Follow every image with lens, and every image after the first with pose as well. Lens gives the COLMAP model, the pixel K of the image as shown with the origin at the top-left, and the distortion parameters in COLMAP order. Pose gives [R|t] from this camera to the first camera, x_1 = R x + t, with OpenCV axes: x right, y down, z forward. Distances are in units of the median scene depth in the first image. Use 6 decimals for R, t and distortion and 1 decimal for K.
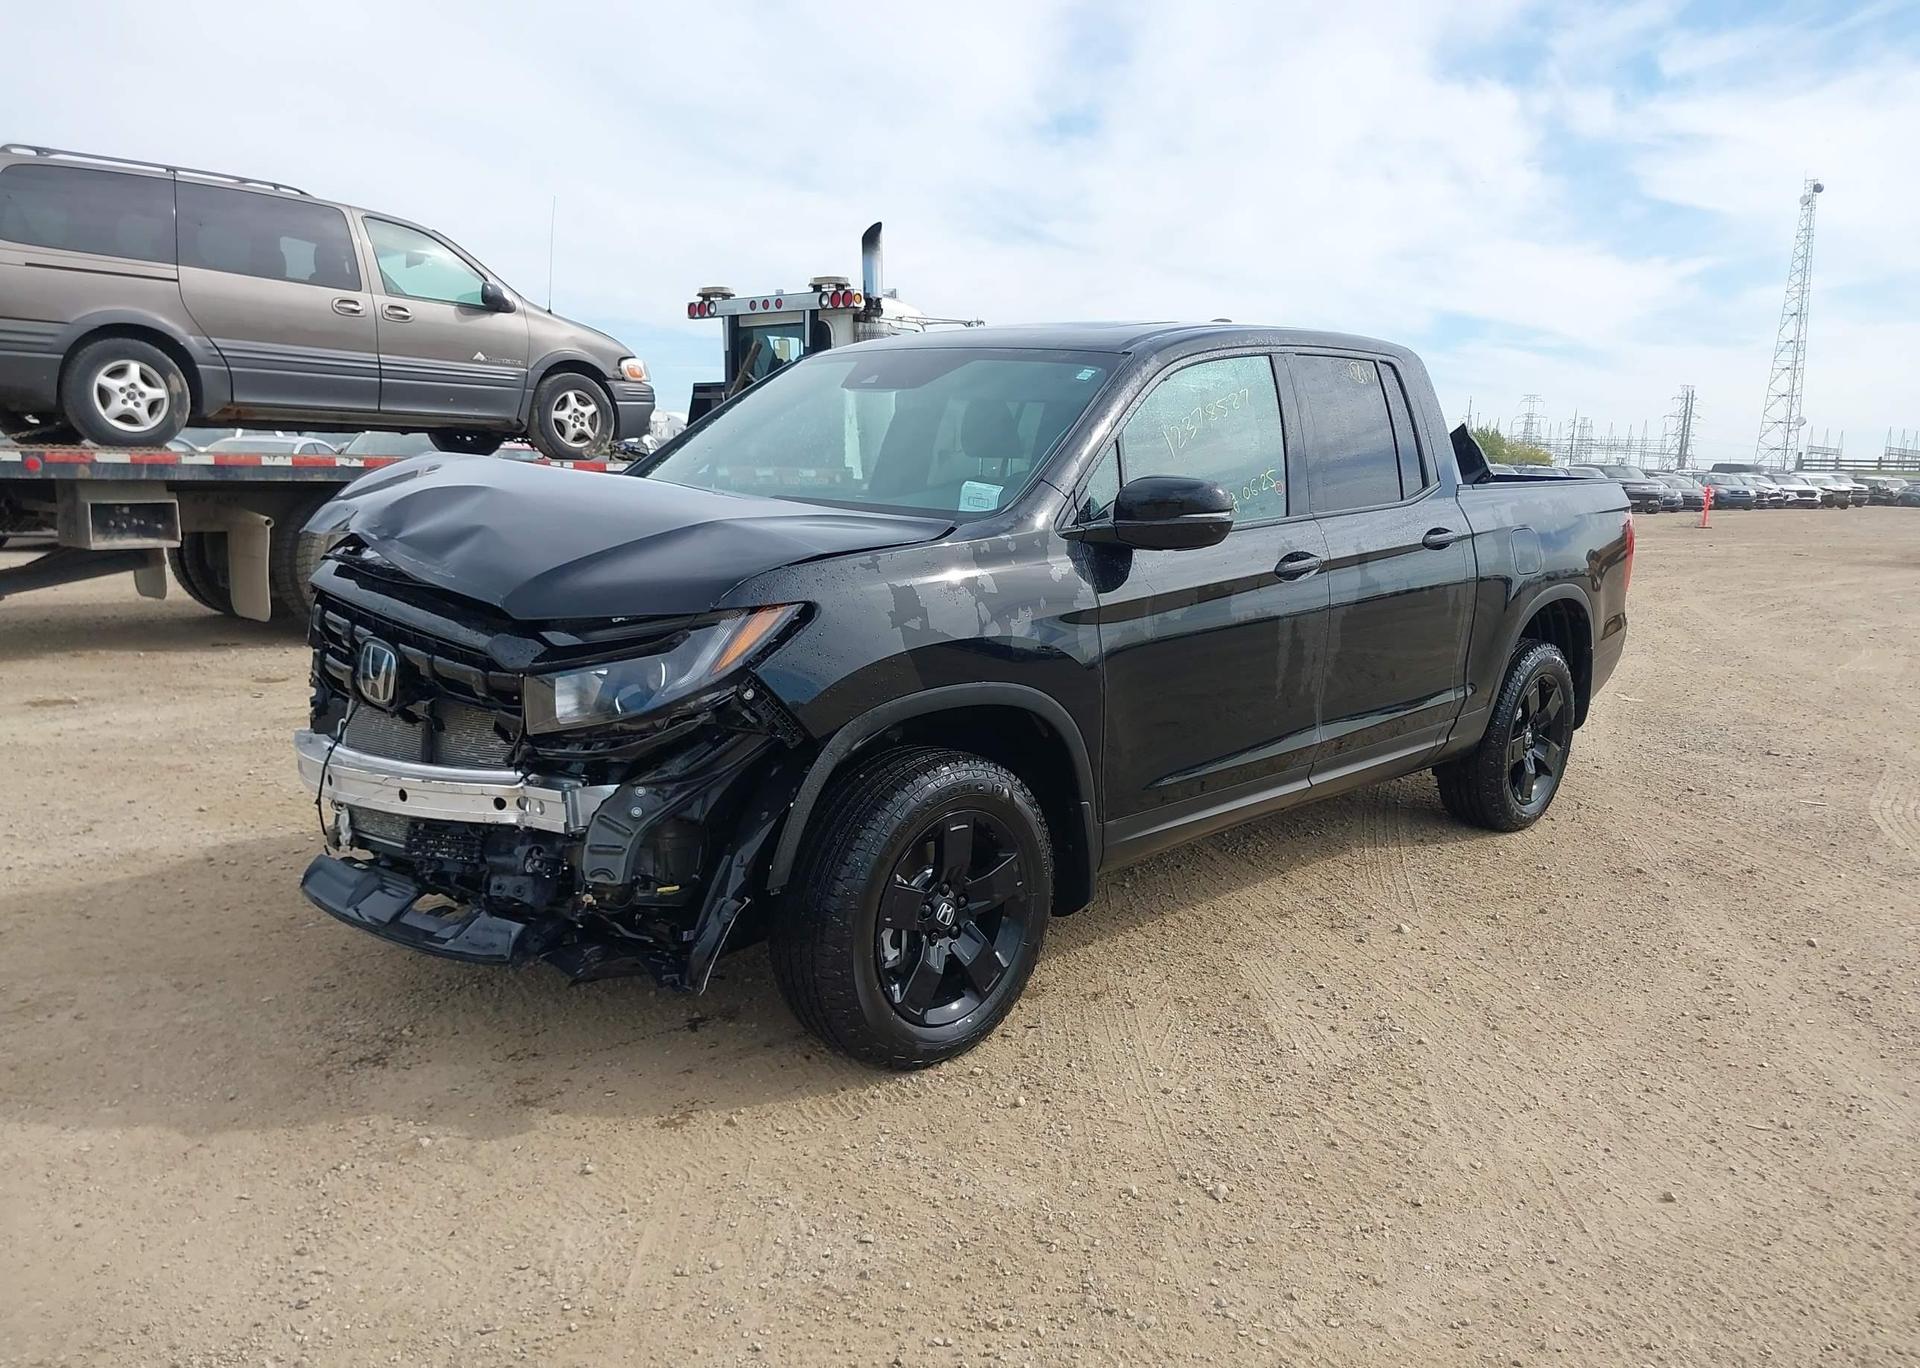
lens RADIAL K [[1524.5, 0, 966.9], [0, 1524.5, 690.2], [0, 0, 1]] dist [0.048427, -0.053188]
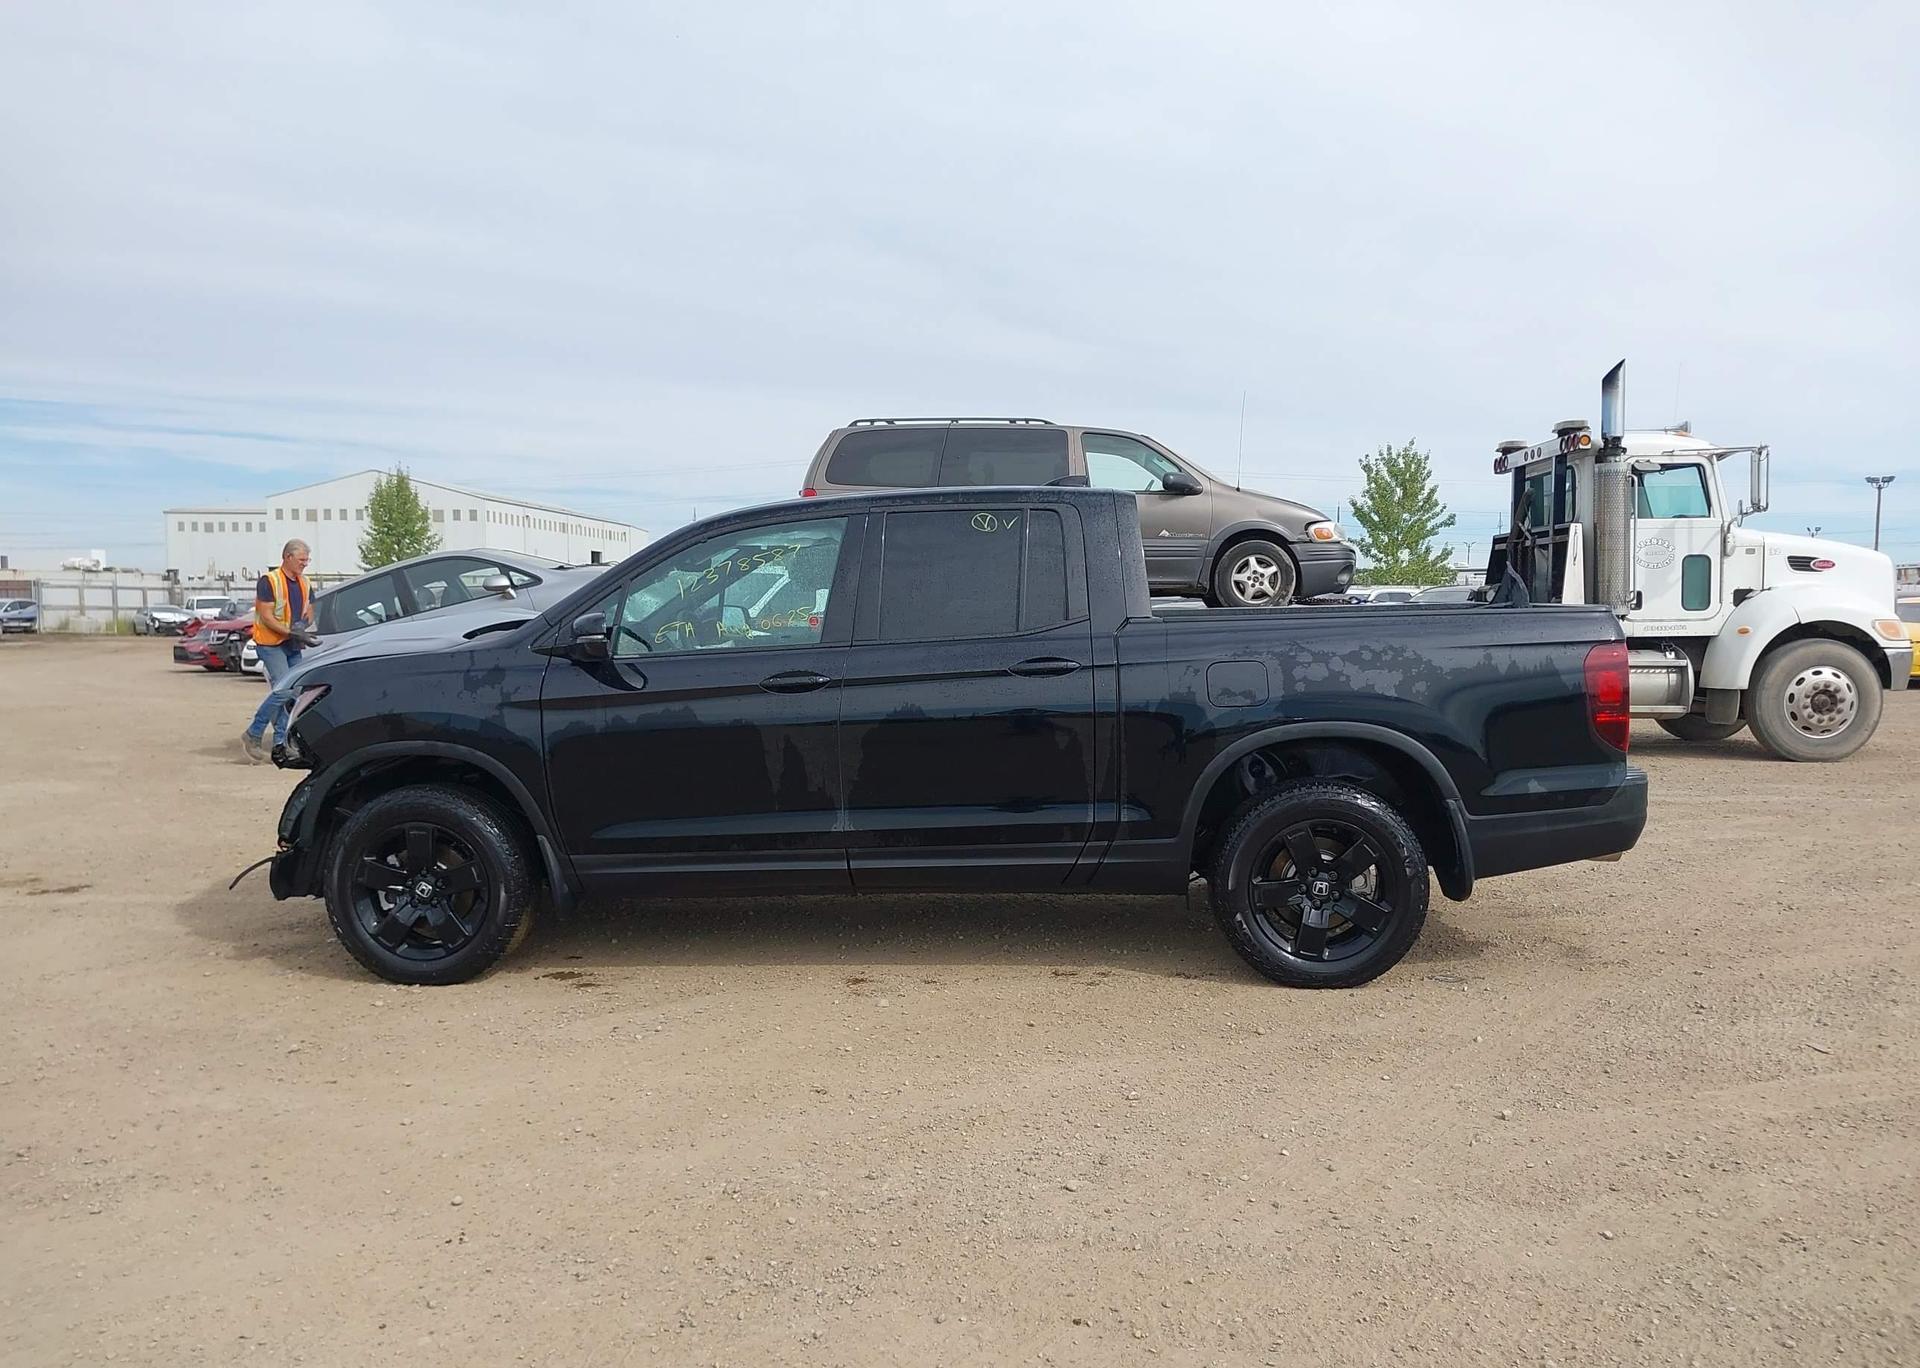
lens RADIAL K [[1524.5, 0, 956.6], [0, 1524.5, 671.6], [0, 0, 1]] dist [0.048427, -0.053188]
pose [[0.619114, 0.003797, -0.785292, 0.615839], [-0.097461, 0.992629, -0.072037, -0.006343], [0.779230, 0.121134, 0.614920, 0.165868]]
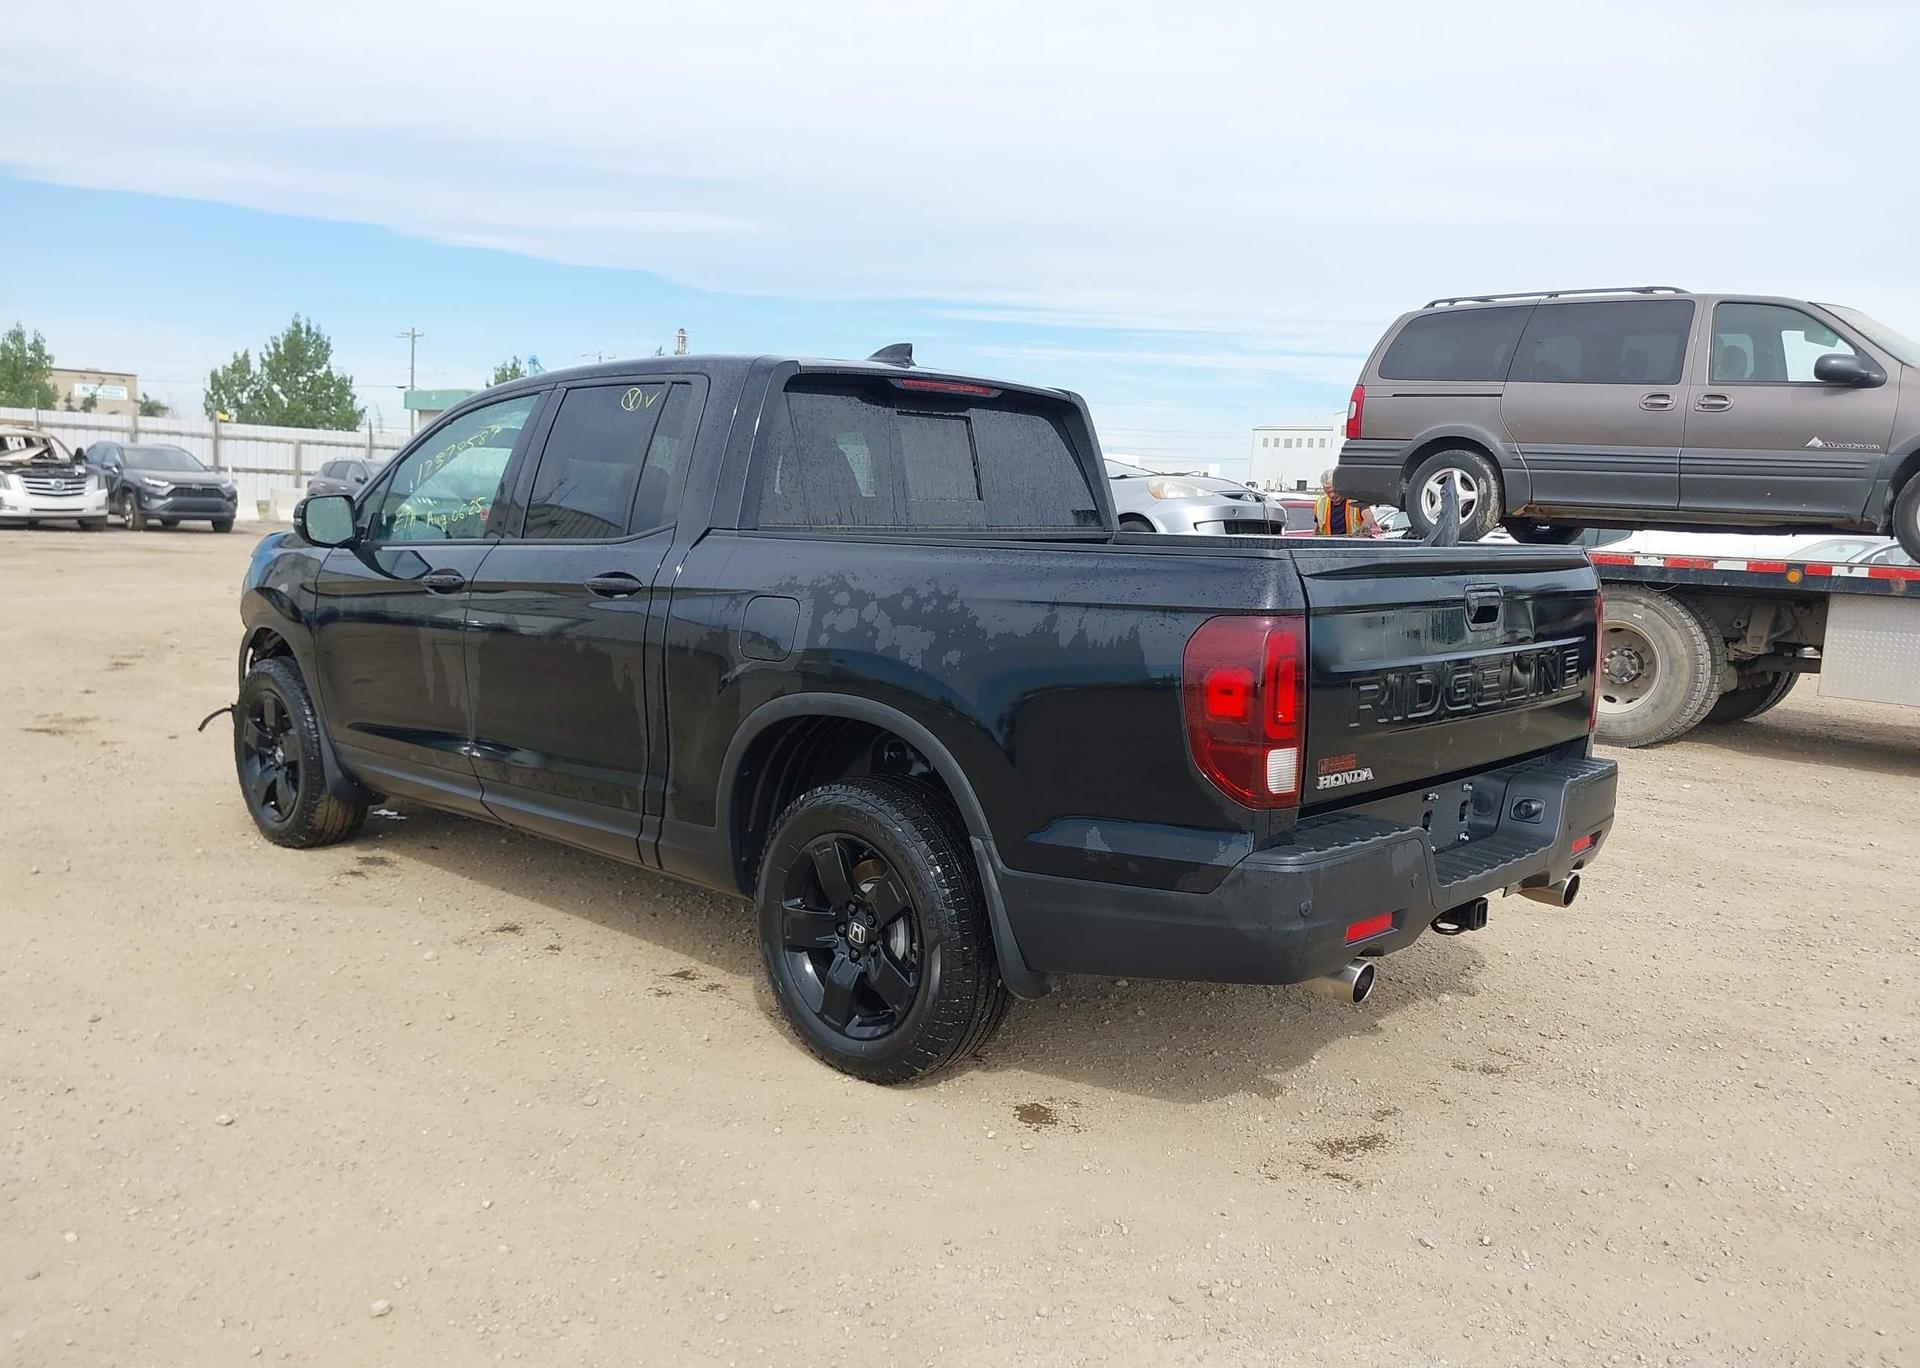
lens RADIAL K [[1524.5, 0, 970.1], [0, 1524.5, 688.0], [0, 0, 1]] dist [0.048427, -0.053188]
pose [[-0.025316, 0.090730, -0.995554, 0.638135], [-0.193152, 0.976663, 0.093920, -0.088234], [0.980842, 0.194671, -0.007201, 0.672416]]
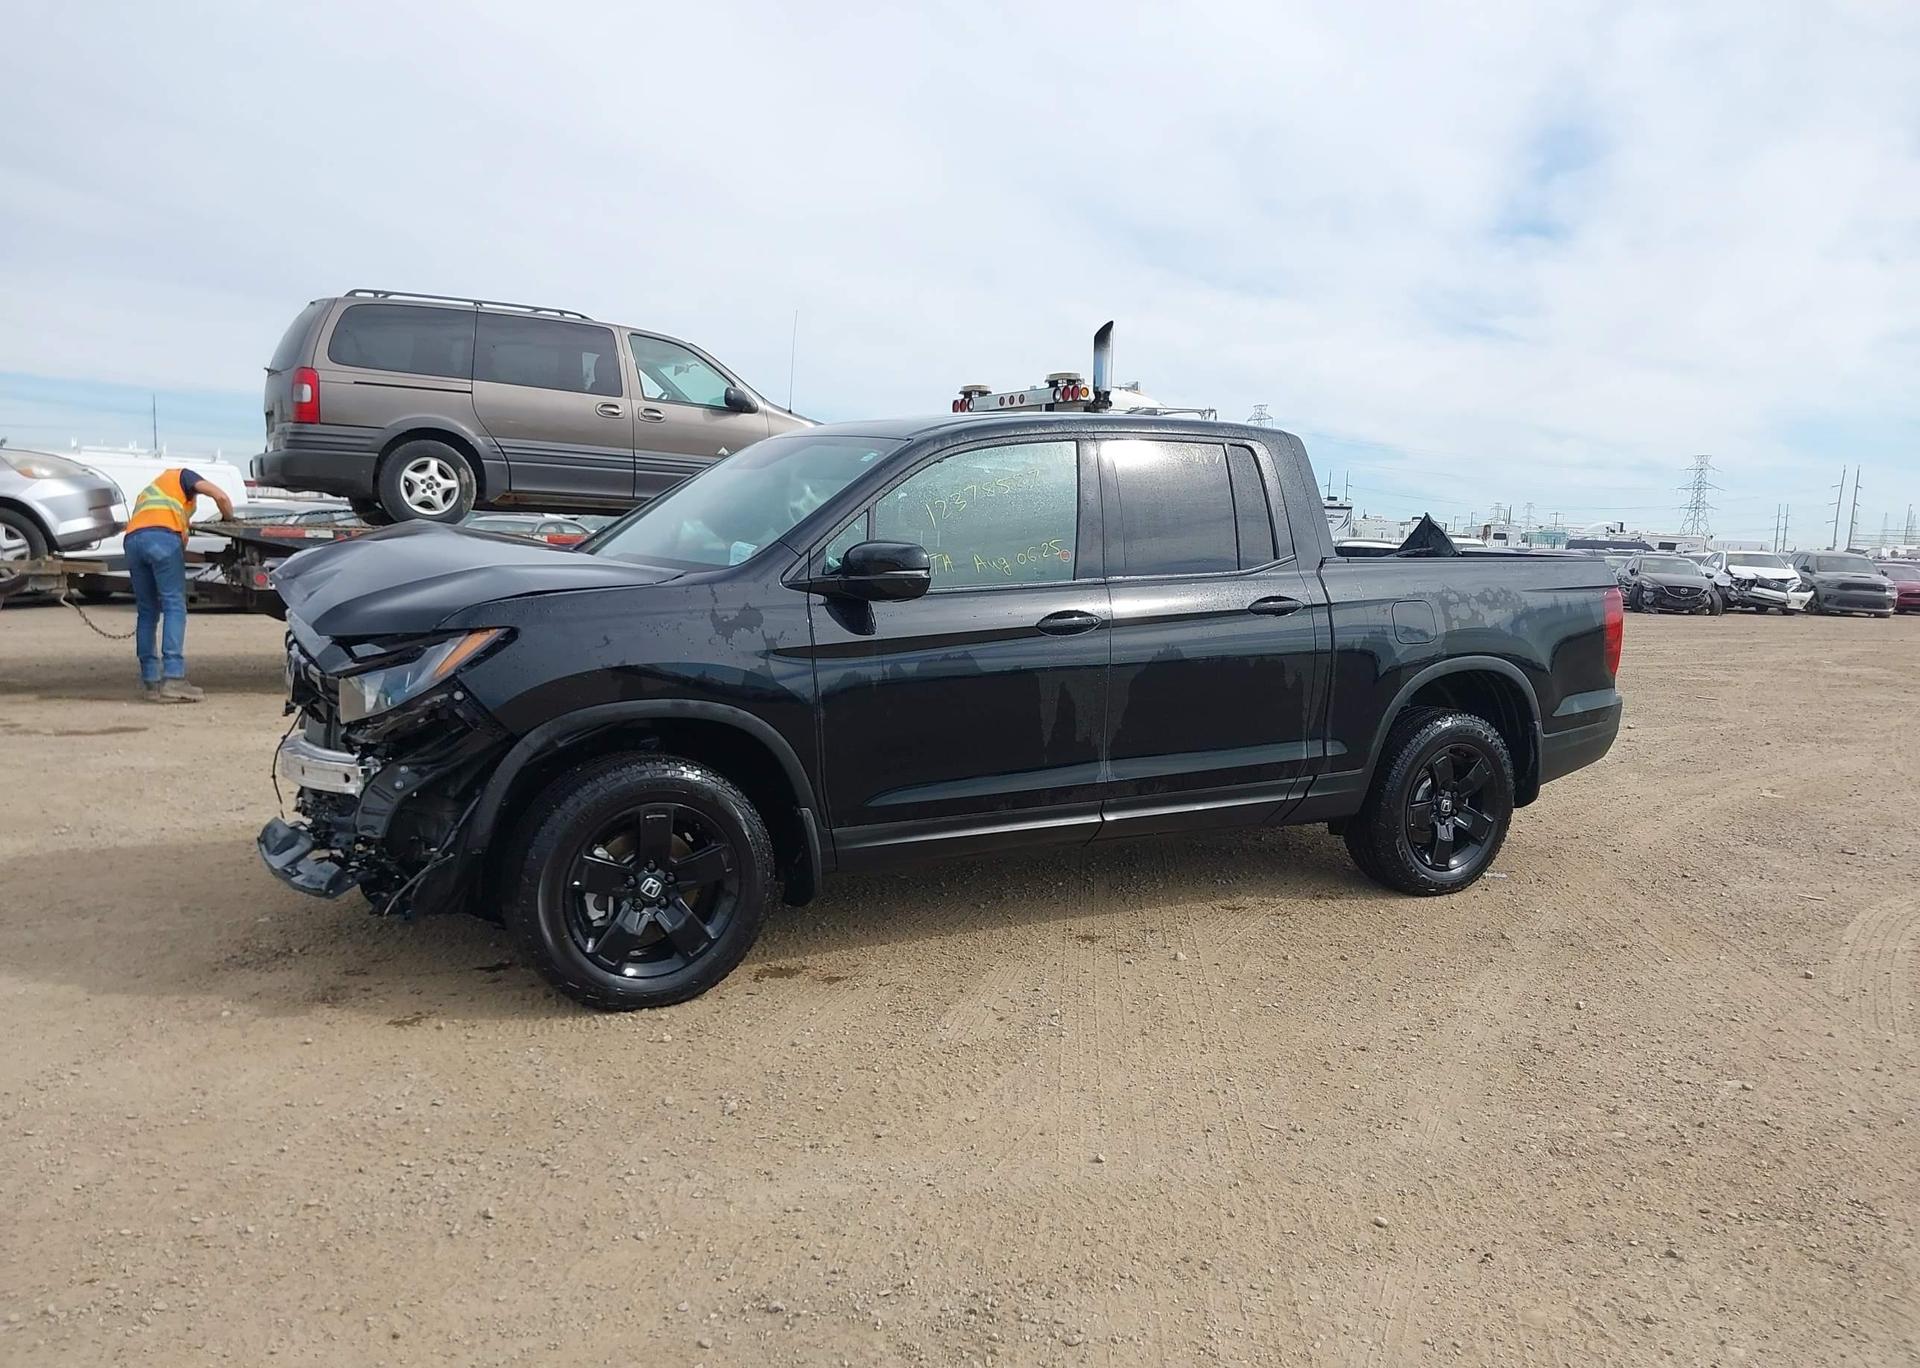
lens RADIAL K [[1524.5, 0, 954.8], [0, 1524.5, 714.8], [0, 0, 1]] dist [0.048427, -0.053188]
pose [[0.955215, 0.037588, -0.293517, 0.227040], [-0.050385, 0.998075, -0.036157, 0.015743], [0.291592, 0.049327, 0.955270, -0.044851]]
